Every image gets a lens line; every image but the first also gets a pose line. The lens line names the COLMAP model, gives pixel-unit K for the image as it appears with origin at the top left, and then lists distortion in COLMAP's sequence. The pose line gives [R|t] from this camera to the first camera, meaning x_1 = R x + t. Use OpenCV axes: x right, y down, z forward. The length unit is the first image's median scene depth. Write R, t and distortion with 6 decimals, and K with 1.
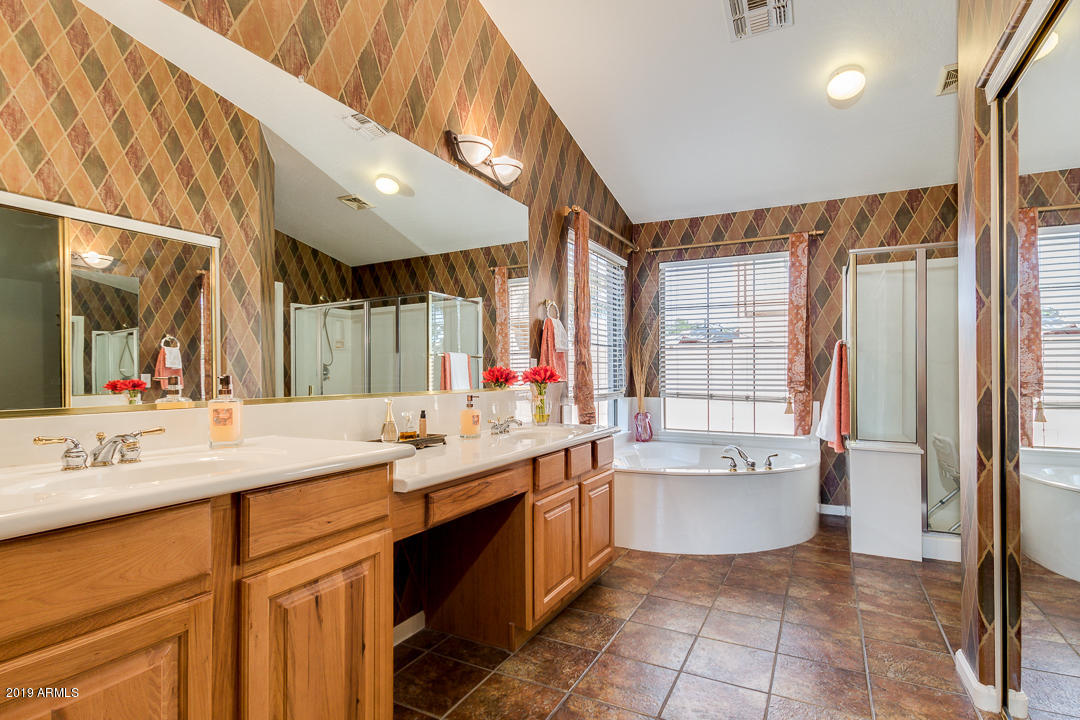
lens RADIAL K [[544.7, 0, 559.6], [0, 544.7, 372.4], [0, 0, 1]] dist [0.020796, -0.000341]
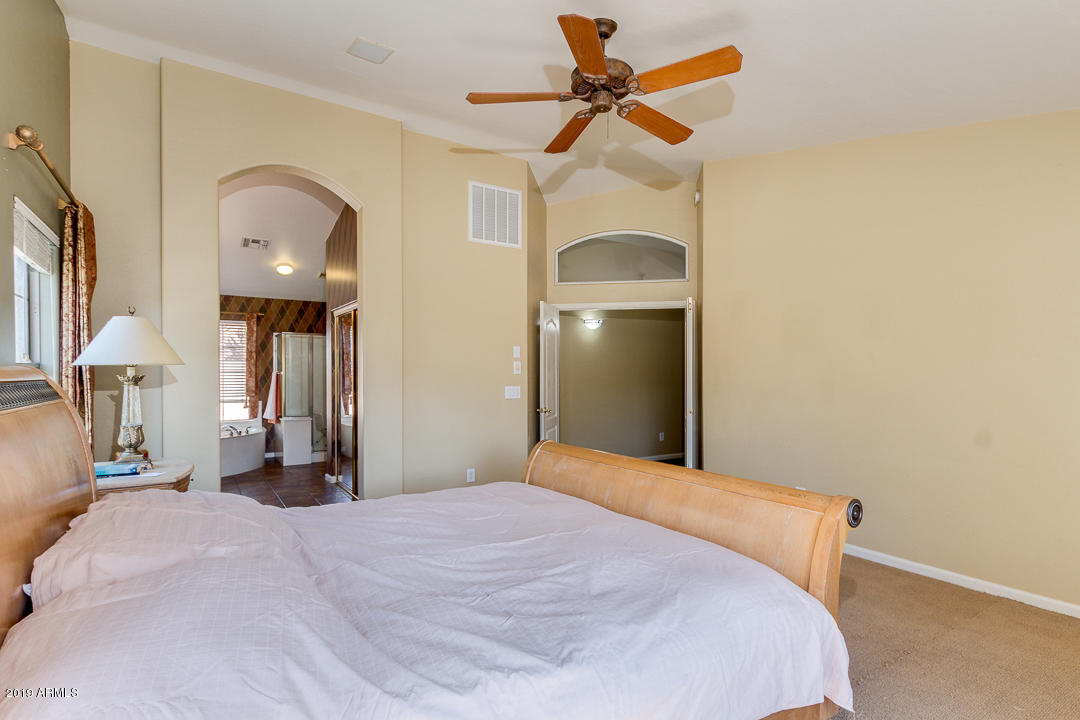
lens RADIAL K [[544.7, 0, 559.6], [0, 544.7, 372.4], [0, 0, 1]] dist [0.020796, -0.000341]
pose [[0.501092, -0.004298, 0.865383, -0.710706], [0.000119, 0.999988, 0.004898, -0.059392], [-0.865394, -0.002352, 0.501087, -0.931339]]
